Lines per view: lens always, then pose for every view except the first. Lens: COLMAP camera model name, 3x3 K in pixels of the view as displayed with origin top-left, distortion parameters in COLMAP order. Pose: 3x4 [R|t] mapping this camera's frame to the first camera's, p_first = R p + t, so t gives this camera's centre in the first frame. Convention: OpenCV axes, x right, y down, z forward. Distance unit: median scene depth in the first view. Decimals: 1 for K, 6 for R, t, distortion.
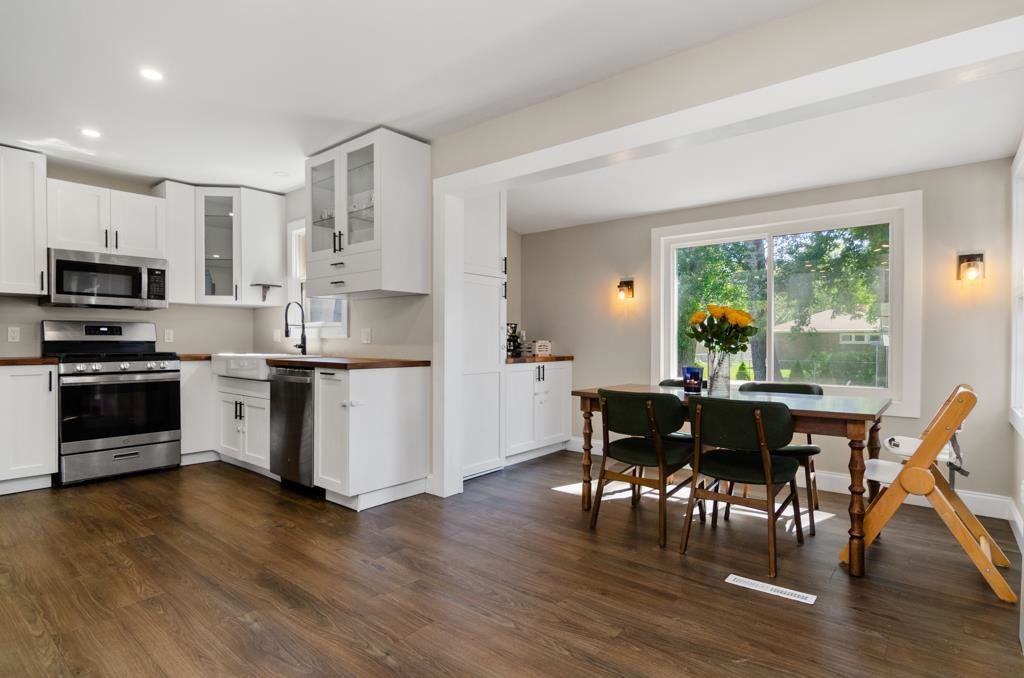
lens RADIAL K [[510.4, 0, 514.4], [0, 510.4, 337.4], [0, 0, 1]] dist [-0.005217, -0.005665]
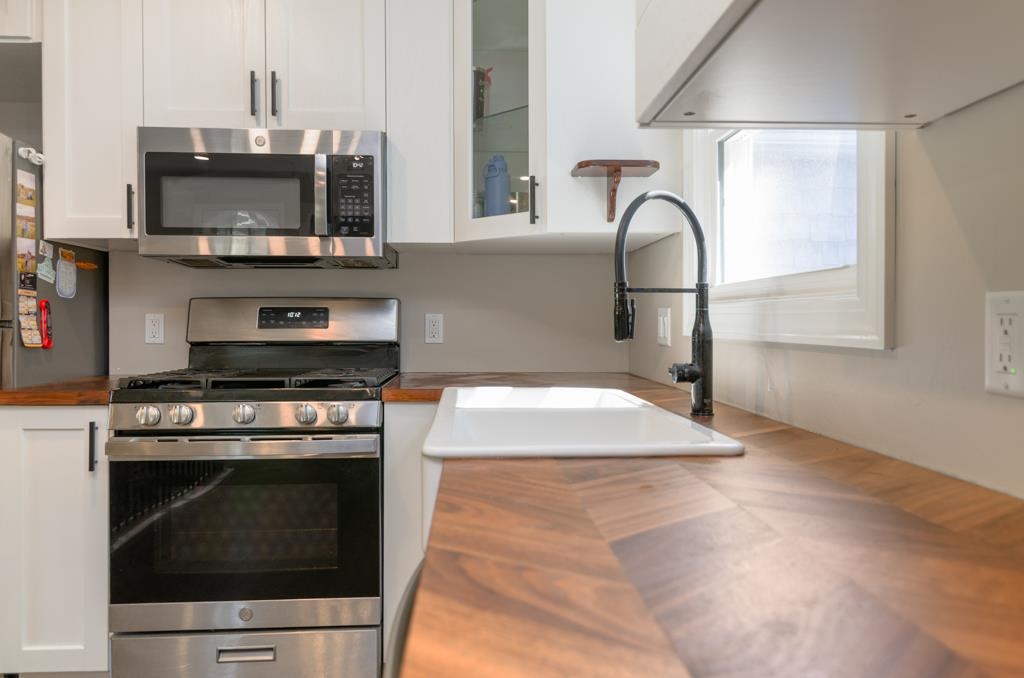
lens RADIAL K [[704.8, 0, 514.3], [0, 704.8, 315.7], [0, 0, 1]] dist [-0.002072, -0.000526]
pose [[0.677454, -0.008437, -0.735516, -0.240324], [0.006345, 0.999964, -0.005627, -0.010931], [0.735537, -0.000855, 0.677484, 0.755697]]
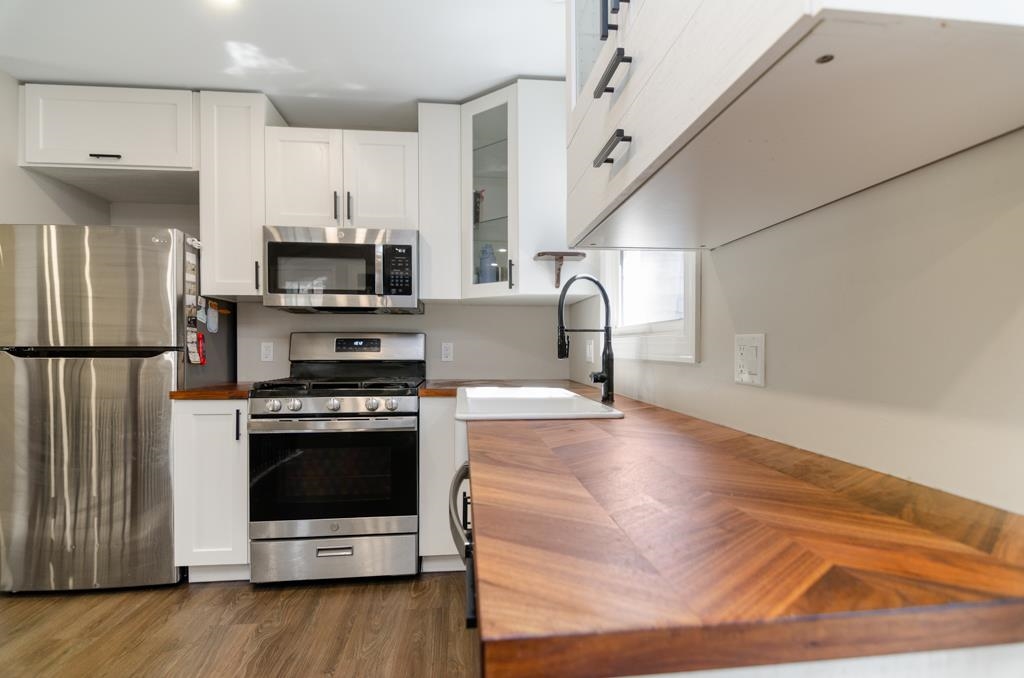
lens RADIAL K [[501.9, 0, 518.6], [0, 501.9, 343.3], [0, 0, 1]] dist [-0.000731, -0.000316]
pose [[0.714869, -0.007174, -0.699222, -0.179589], [0.004885, 0.999974, -0.005265, -0.011794], [0.699241, 0.000348, 0.714886, 0.688960]]
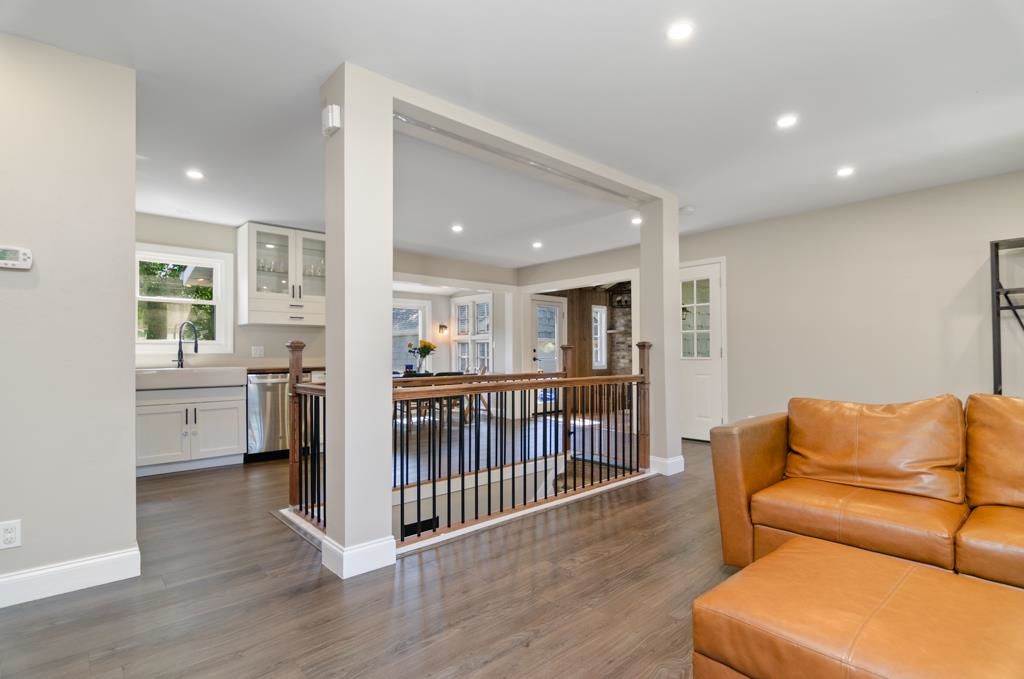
lens RADIAL K [[511.9, 0, 515.9], [0, 511.9, 356.9], [0, 0, 1]] dist [-0.001247, -0.000455]
pose [[0.176948, -0.003573, 0.984214, -1.532047], [0.006325, 0.999977, 0.002493, 0.010328], [-0.984200, 0.005784, 0.176966, 0.057863]]
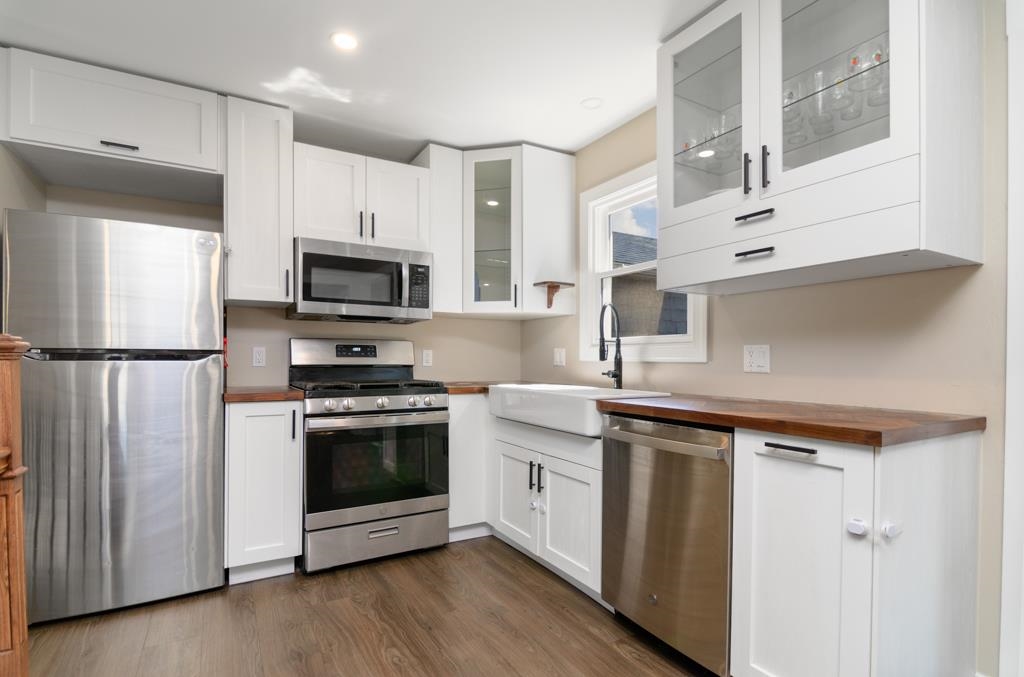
lens RADIAL K [[498.7, 0, 516.8], [0, 498.7, 347.5], [0, 0, 1]] dist [-0.000919, -0.000357]
pose [[0.938310, -0.005575, -0.345750, -0.344361], [-0.000593, 0.999843, -0.017731, -0.005880], [0.345795, 0.016842, 0.938159, 0.404410]]
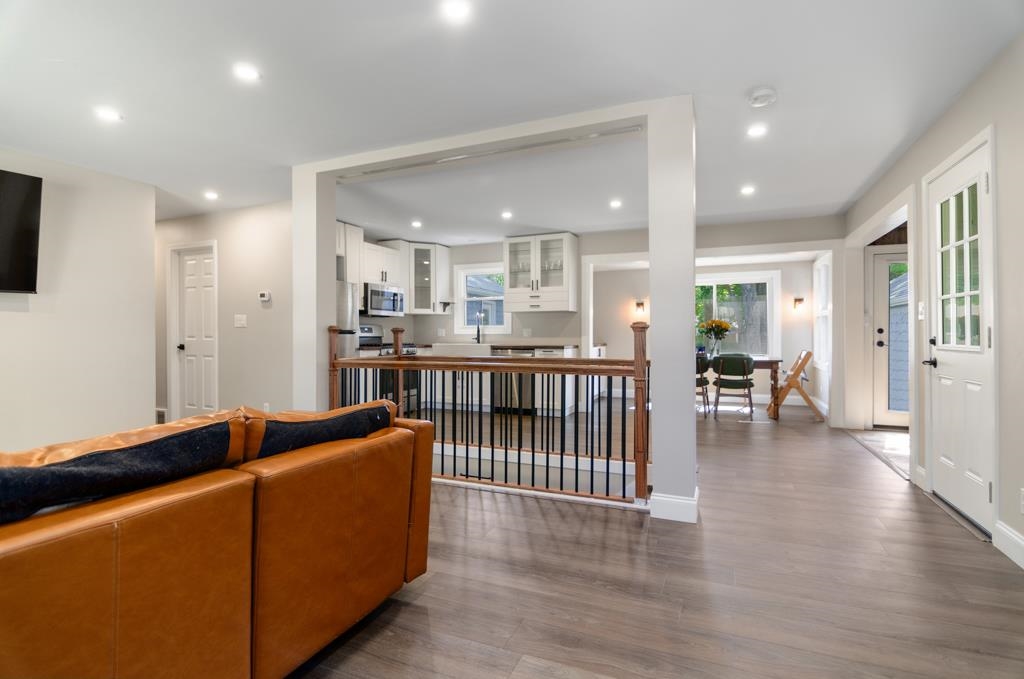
lens RADIAL K [[494.0, 0, 510.2], [0, 494.0, 326.3], [0, 0, 1]] dist [0.001327, -0.000083]
pose [[0.962847, 0.001821, 0.270043, -0.823677], [0.003051, 0.999840, -0.017619, 0.003556], [-0.270032, 0.017789, 0.962687, -0.693495]]
